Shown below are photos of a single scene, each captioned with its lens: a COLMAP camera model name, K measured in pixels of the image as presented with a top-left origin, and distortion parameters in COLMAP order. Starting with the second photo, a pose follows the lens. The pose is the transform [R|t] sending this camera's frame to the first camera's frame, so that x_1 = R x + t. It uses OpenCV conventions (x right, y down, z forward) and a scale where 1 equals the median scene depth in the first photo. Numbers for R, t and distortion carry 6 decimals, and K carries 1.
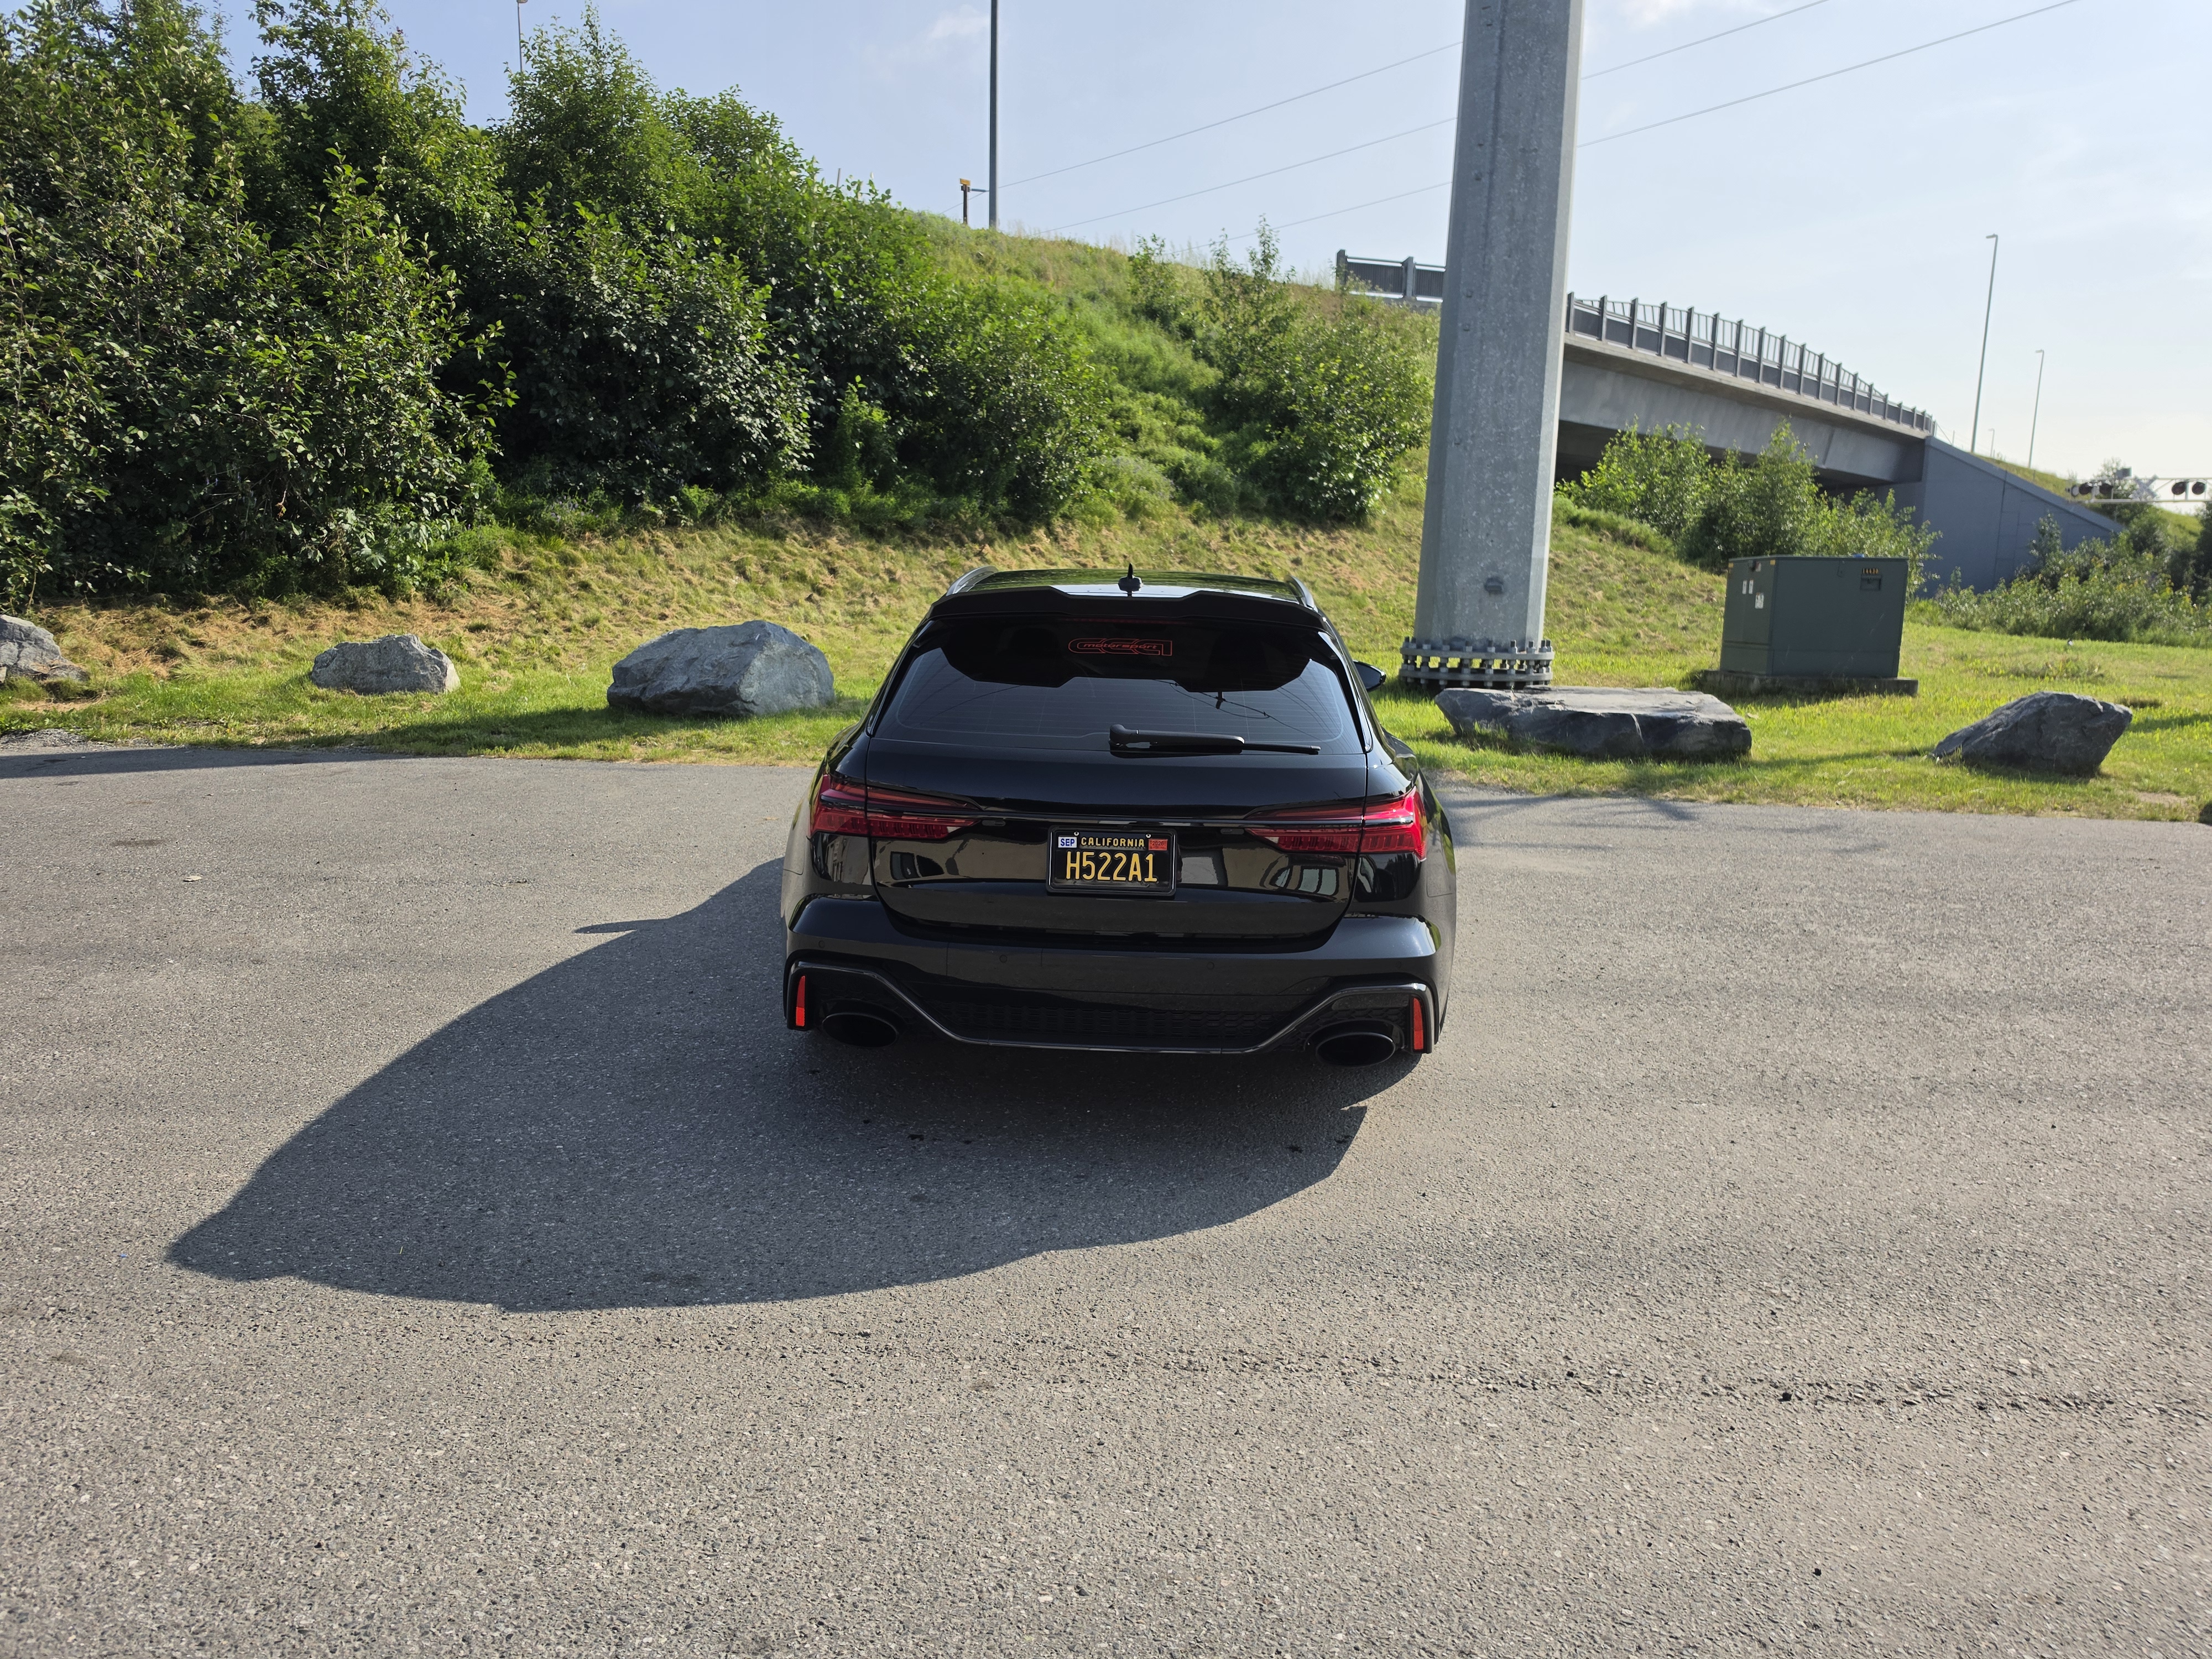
lens RADIAL K [[1491.5, 0, 1160.3], [0, 1491.5, 831.0], [0, 0, 1]] dist [0.080449, -0.104714]
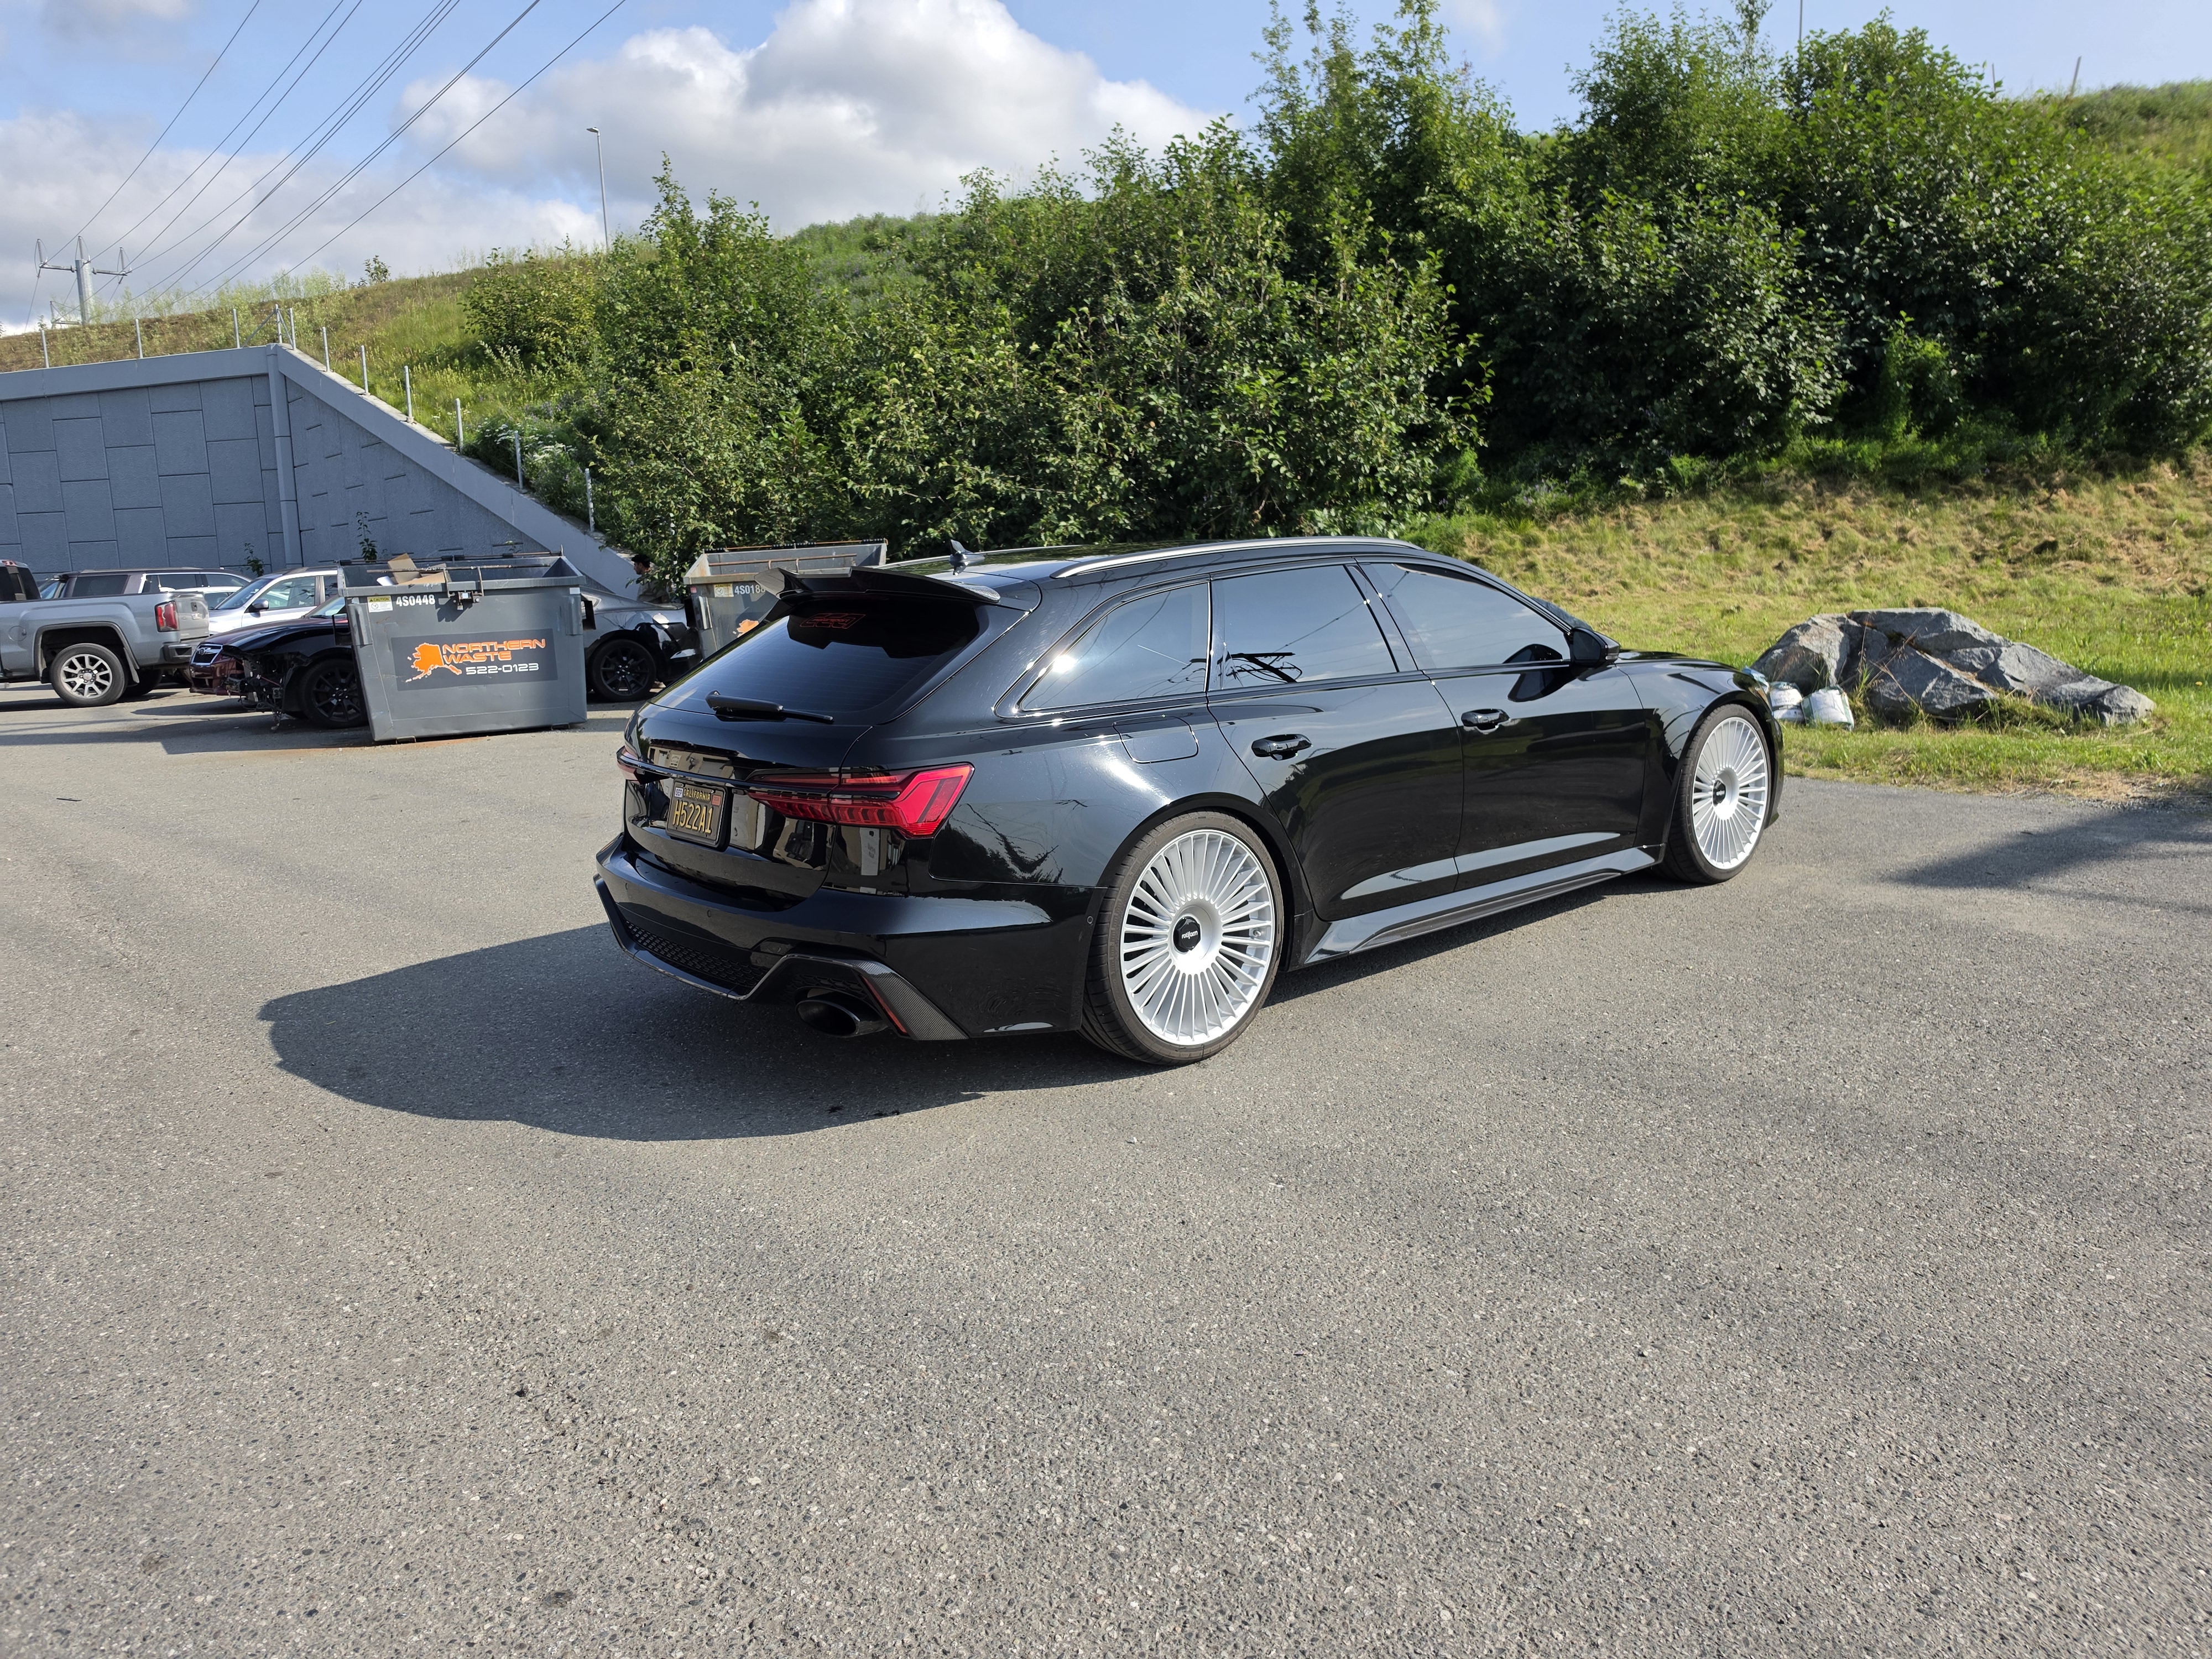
lens RADIAL K [[1491.5, 0, 1160.3], [0, 1491.5, 831.0], [0, 0, 1]] dist [0.080449, -0.104714]
pose [[0.672351, 0.087759, -0.735012, 0.204096], [-0.077328, 0.995842, 0.048165, -0.008638], [0.736182, 0.024453, 0.676341, 0.099686]]
